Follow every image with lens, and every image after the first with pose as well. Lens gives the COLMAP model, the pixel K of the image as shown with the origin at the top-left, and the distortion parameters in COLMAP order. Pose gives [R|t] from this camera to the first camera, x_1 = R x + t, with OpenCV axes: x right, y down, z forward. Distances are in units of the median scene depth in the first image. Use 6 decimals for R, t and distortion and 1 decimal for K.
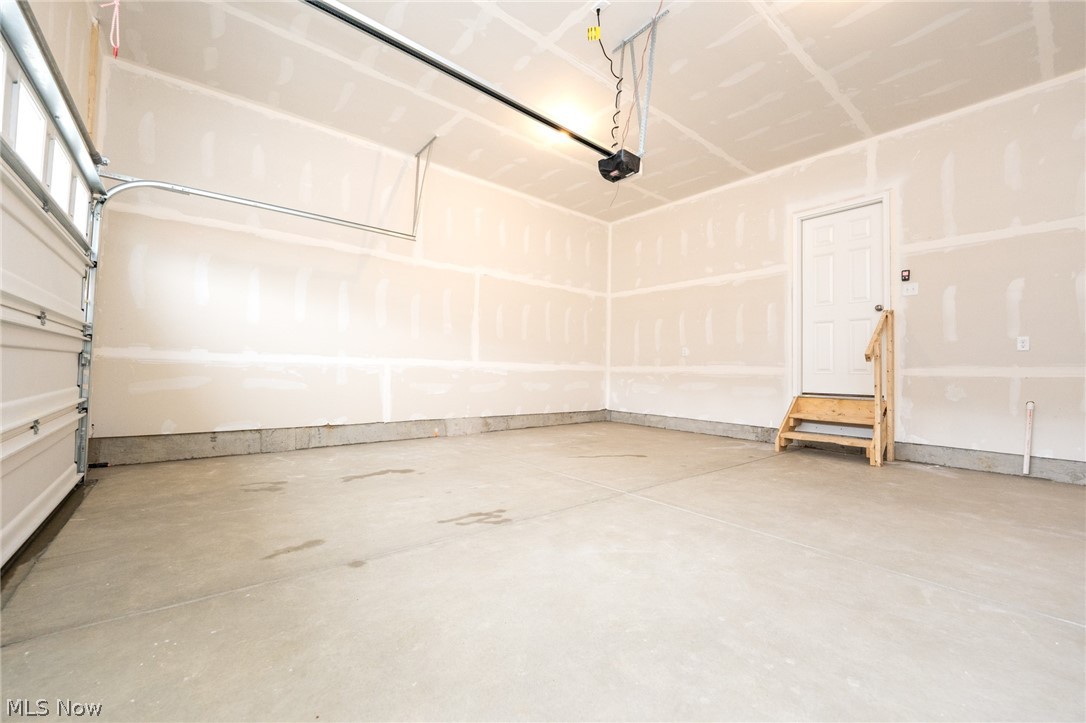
lens RADIAL K [[445.5, 0, 543.0], [0, 445.5, 361.5], [0, 0, 1]] dist [-0.003996, -0.000787]
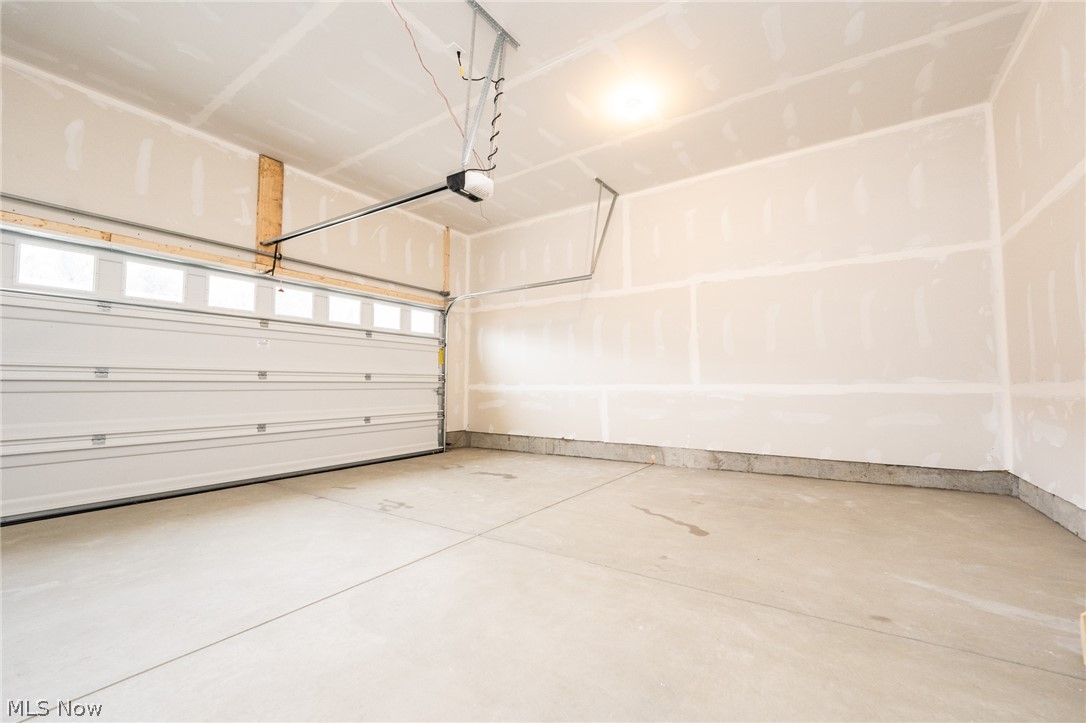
lens RADIAL K [[445.5, 0, 543.0], [0, 445.5, 361.5], [0, 0, 1]] dist [-0.003996, -0.000787]
pose [[0.278579, -0.074204, -0.957542, 0.655492], [0.028645, 0.997209, -0.068944, 0.007143], [0.959986, -0.008222, 0.279927, 0.516924]]
